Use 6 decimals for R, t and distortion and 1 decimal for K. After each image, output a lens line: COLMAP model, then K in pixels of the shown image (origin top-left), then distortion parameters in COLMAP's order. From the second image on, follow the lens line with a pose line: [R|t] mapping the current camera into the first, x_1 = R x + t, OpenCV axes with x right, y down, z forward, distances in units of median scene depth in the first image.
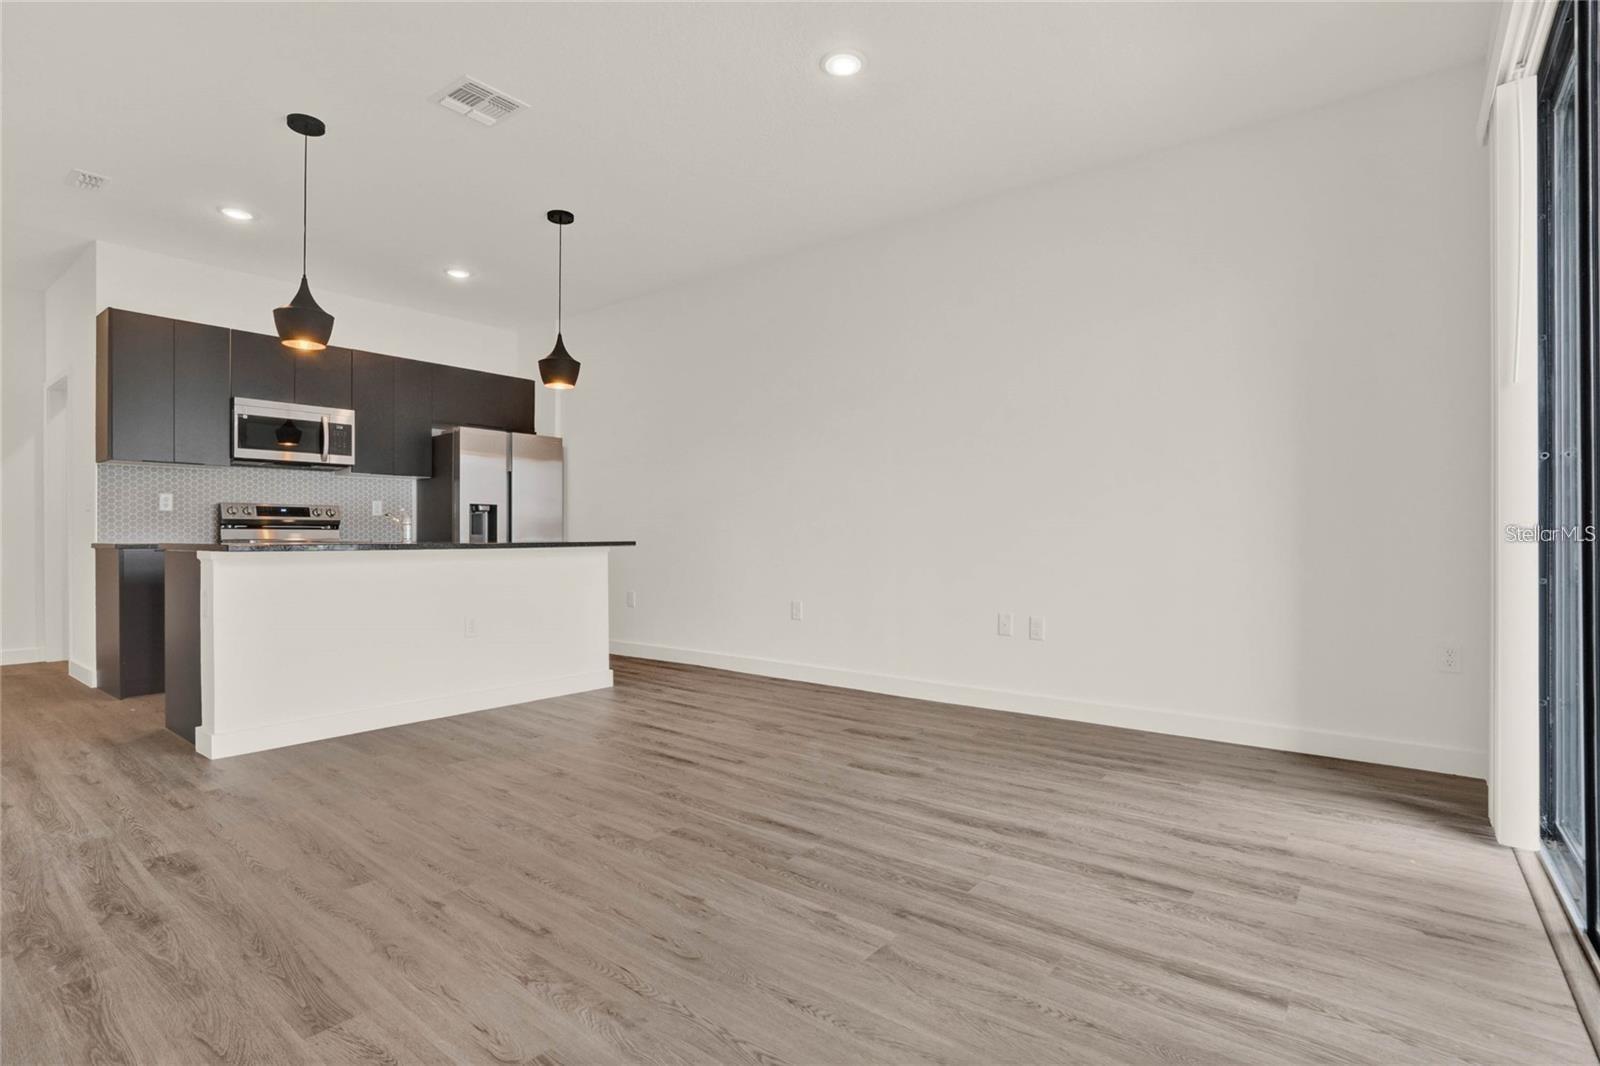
lens RADIAL K [[752.2, 0, 800.0], [0, 752.2, 533.0], [0, 0, 1]] dist [-0.048452, 0.000070]
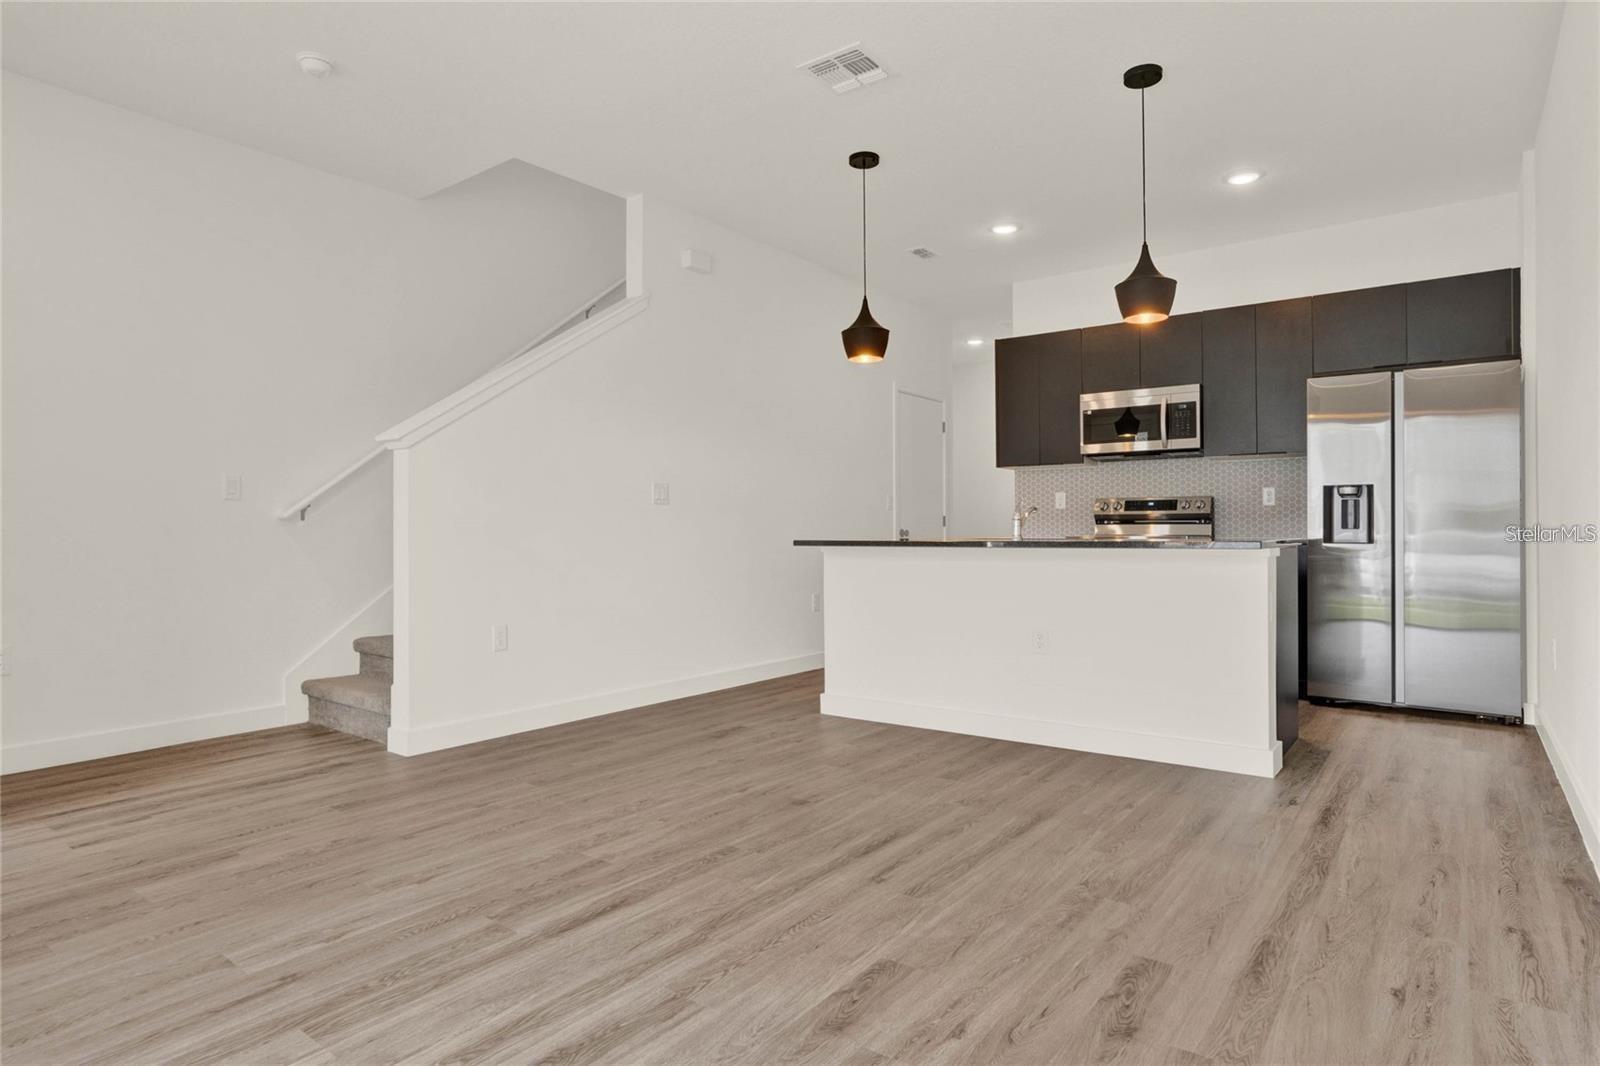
lens RADIAL K [[877.0, 0, 800.0], [0, 877.0, 533.0], [0, 0, 1]] dist [-0.042137, 0.023187]
pose [[0.050219, 0.001635, -0.998737, 0.599408], [0.004444, 0.999988, 0.001861, 0.002593], [0.998728, -0.004532, 0.050212, 0.800078]]
